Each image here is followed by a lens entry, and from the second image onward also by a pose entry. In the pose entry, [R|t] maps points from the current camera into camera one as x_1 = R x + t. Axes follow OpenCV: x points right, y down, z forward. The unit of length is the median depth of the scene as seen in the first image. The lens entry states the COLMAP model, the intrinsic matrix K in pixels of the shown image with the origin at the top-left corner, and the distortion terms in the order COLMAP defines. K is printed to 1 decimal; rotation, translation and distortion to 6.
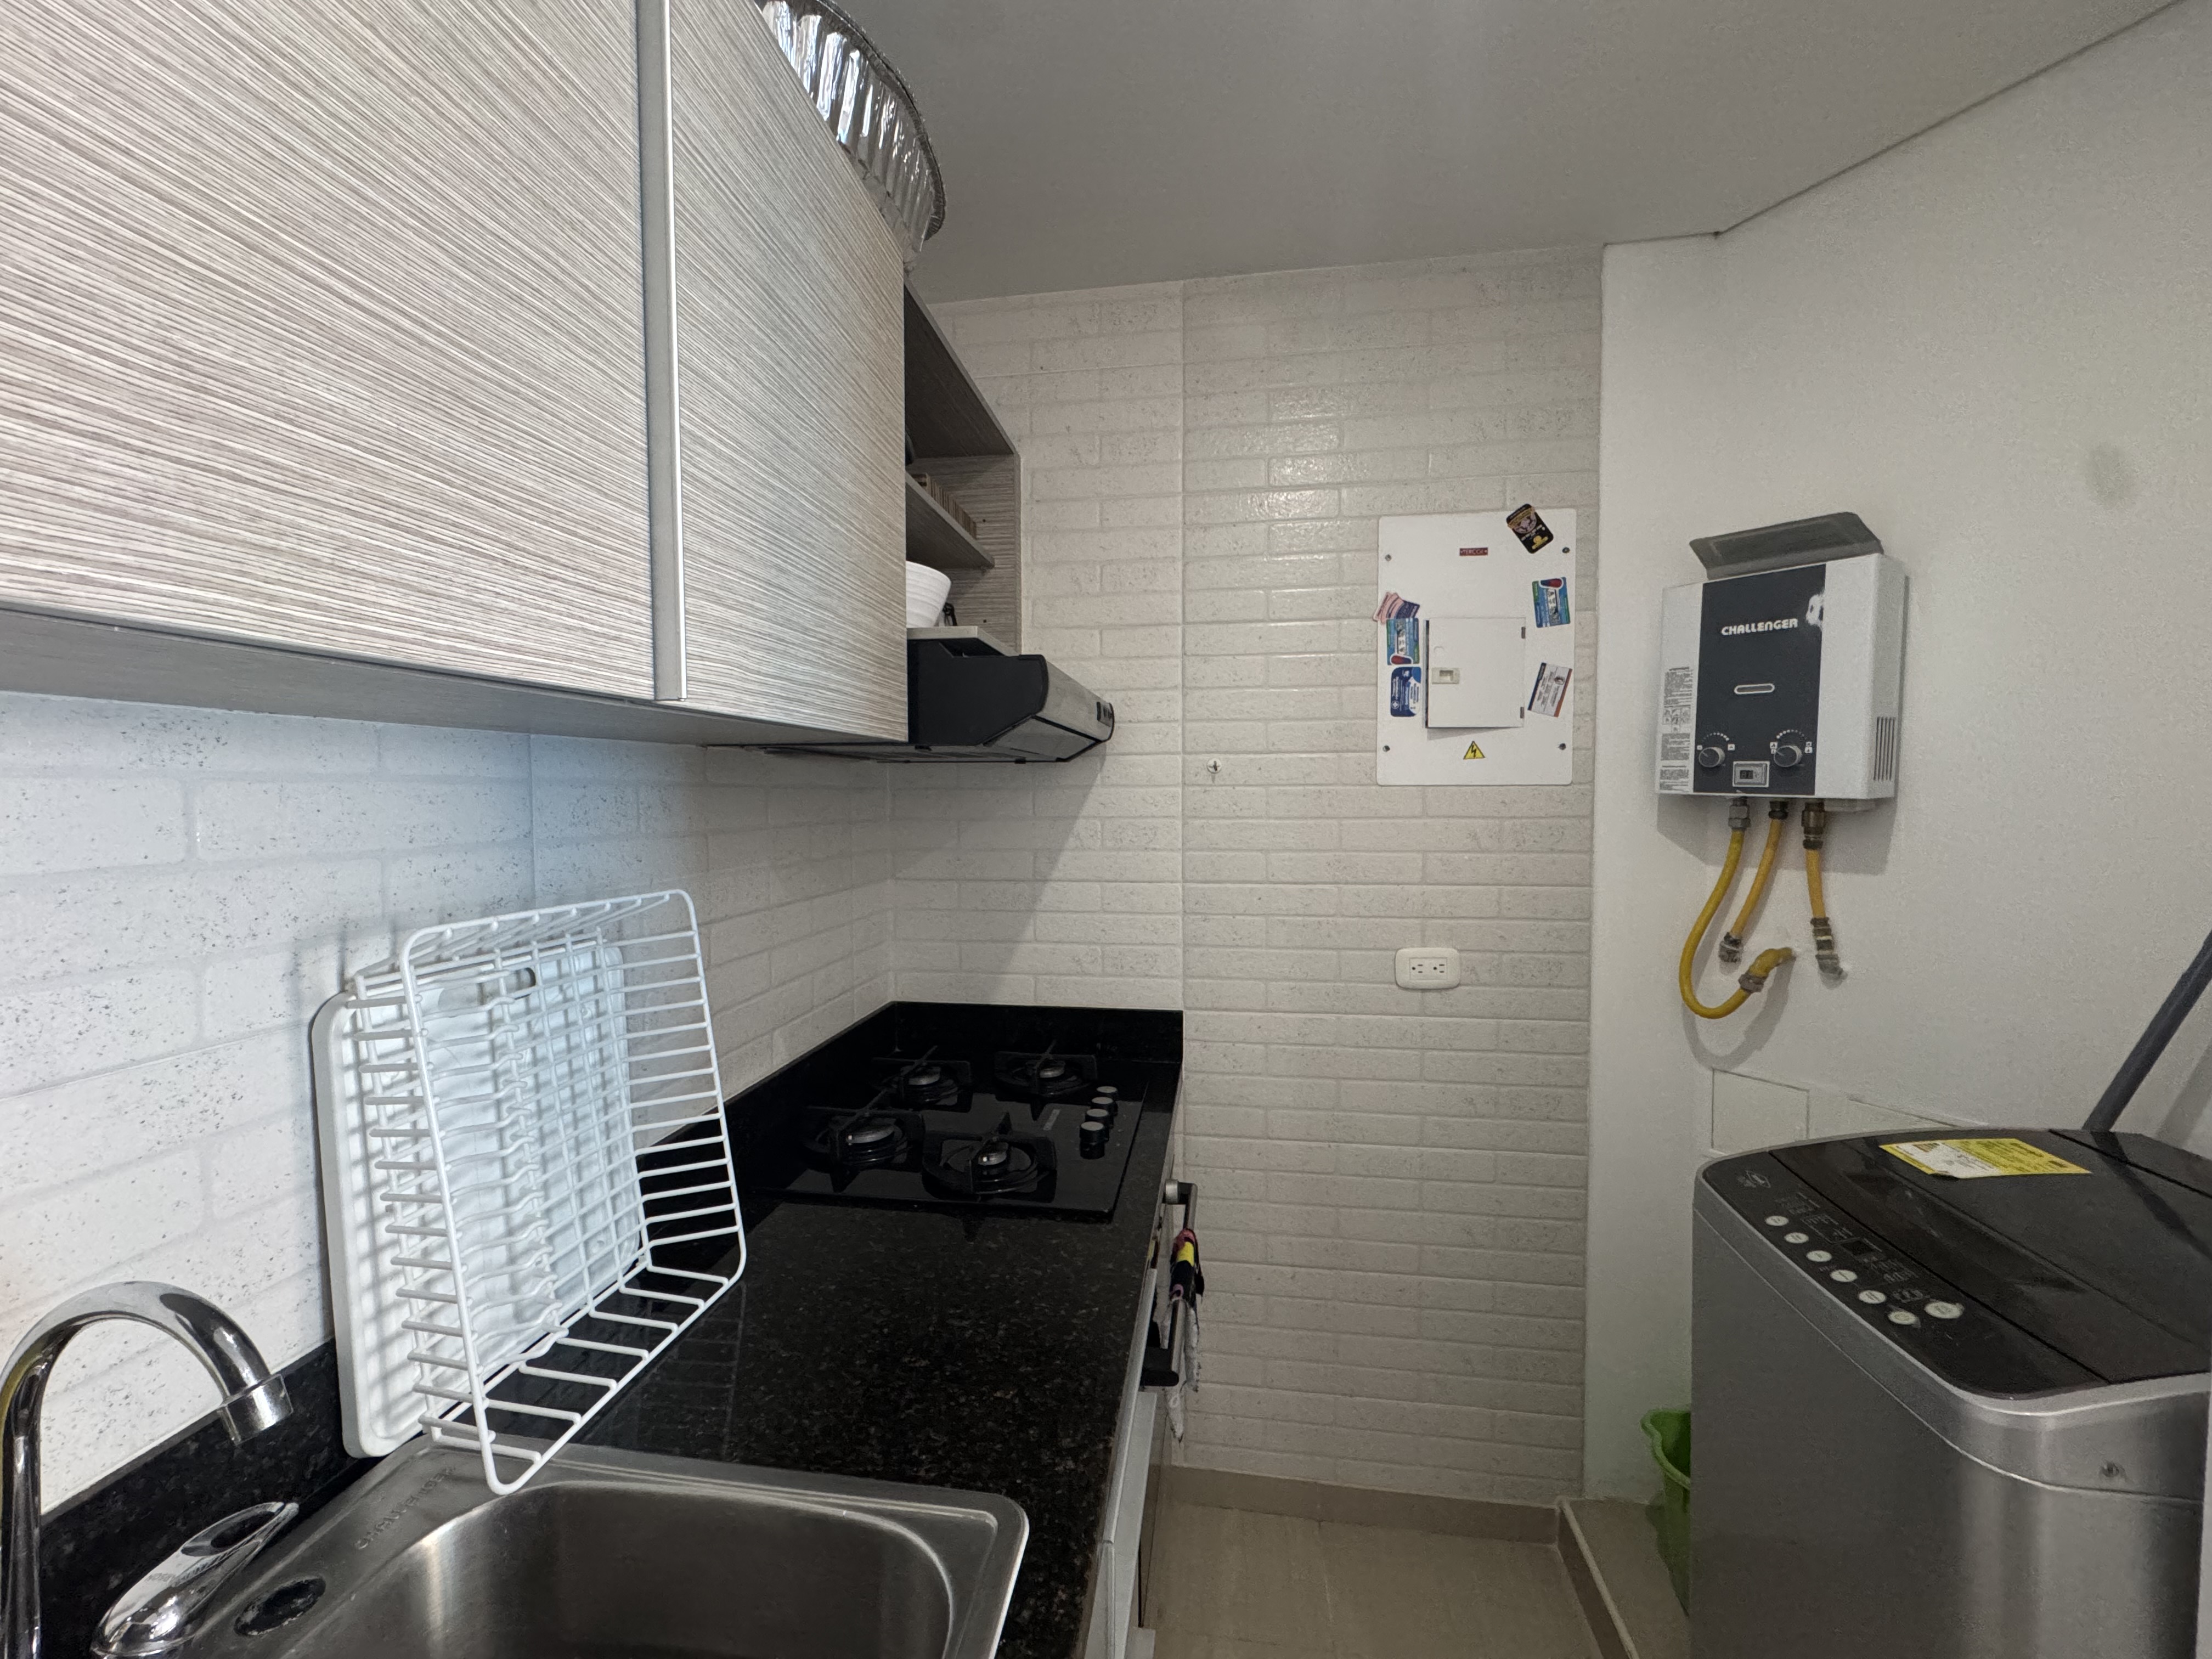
lens RADIAL K [[886.9, 0, 1103.8], [0, 886.9, 828.0], [0, 0, 1]] dist [-0.002675, 0.000163]
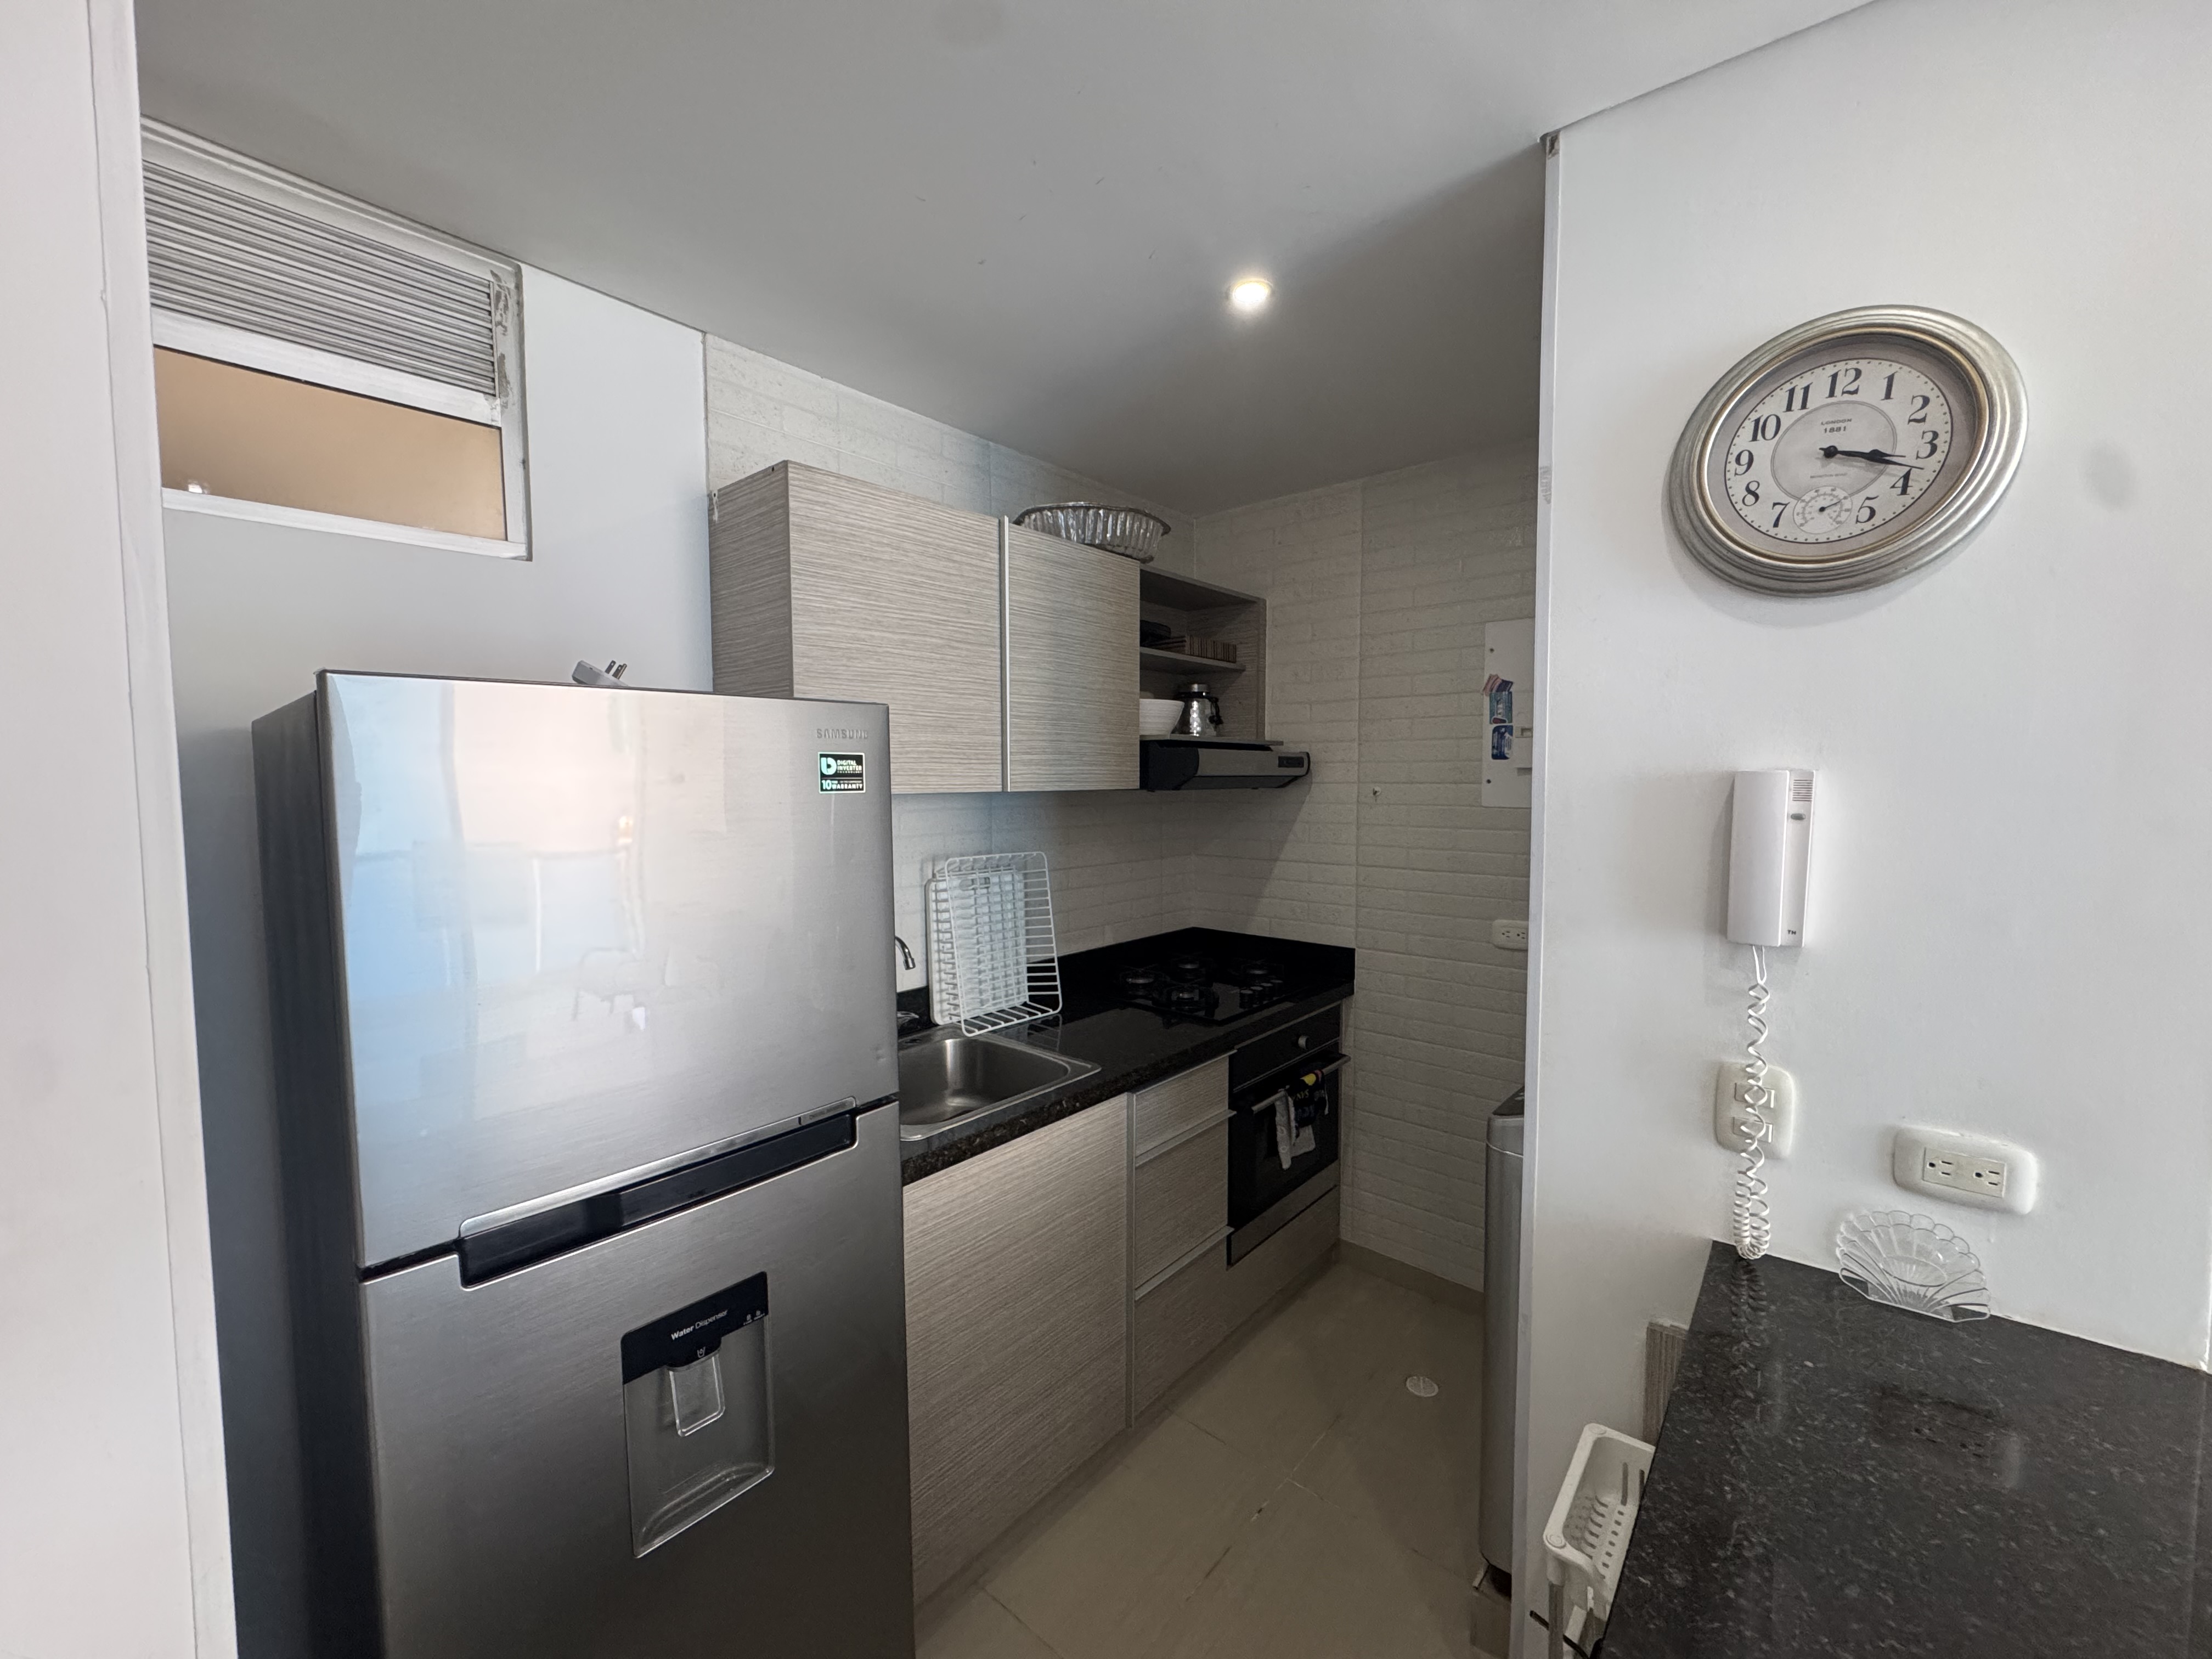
lens RADIAL K [[886.9, 0, 1107.4], [0, 886.9, 829.6], [0, 0, 1]] dist [-0.002675, 0.000163]
pose [[0.844909, 0.034673, -0.533785, 0.978185], [-0.022964, 0.999328, 0.028564, -0.064788], [0.534417, -0.011876, 0.845138, -0.971691]]
